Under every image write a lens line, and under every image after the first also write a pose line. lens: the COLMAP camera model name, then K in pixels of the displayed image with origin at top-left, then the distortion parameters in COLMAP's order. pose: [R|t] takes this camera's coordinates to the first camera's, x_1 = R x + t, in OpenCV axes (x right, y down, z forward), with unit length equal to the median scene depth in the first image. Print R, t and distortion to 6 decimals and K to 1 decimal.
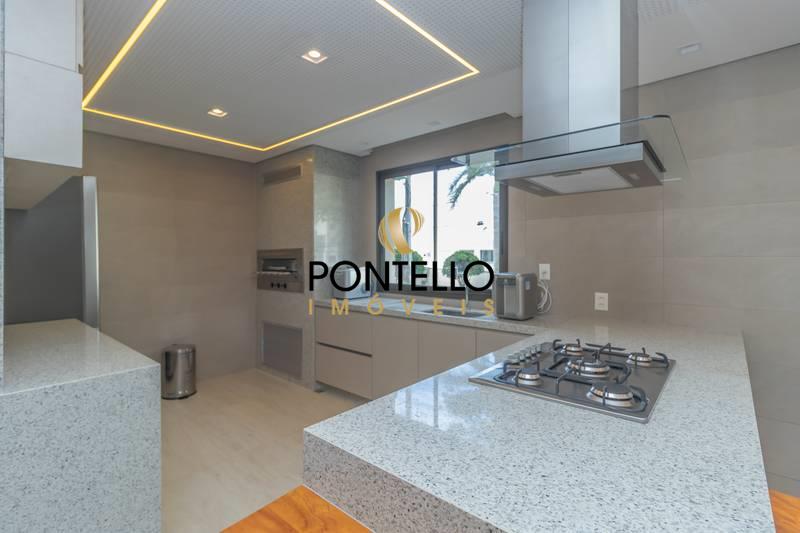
lens RADIAL K [[378.1, 0, 400.0], [0, 378.1, 266.5], [0, 0, 1]] dist [0.000590, 0.000236]
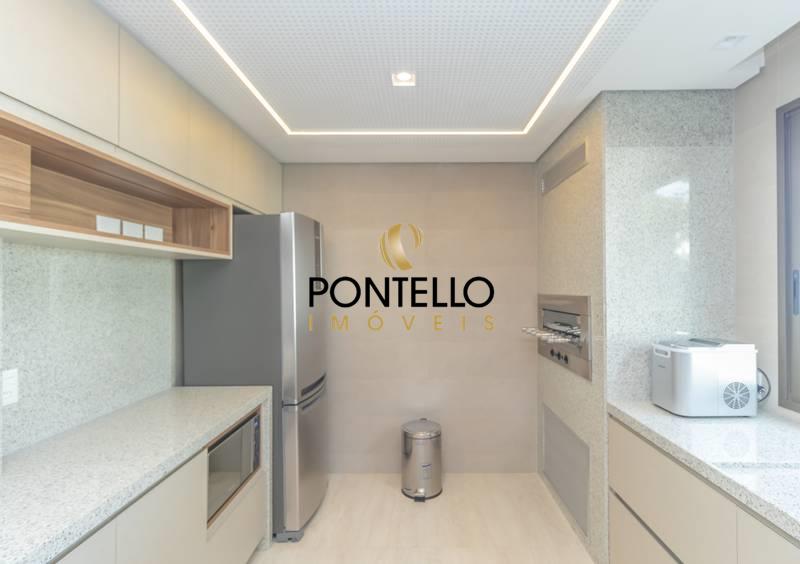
lens RADIAL K [[410.9, 0, 404.5], [0, 410.9, 286.5], [0, 0, 1]] dist [0.000588, 0.000484]
pose [[0.633871, -0.000954, -0.773439, 0.023827], [-0.006440, 0.999958, -0.006511, -0.056995], [0.773412, 0.009109, 0.633838, 0.435417]]
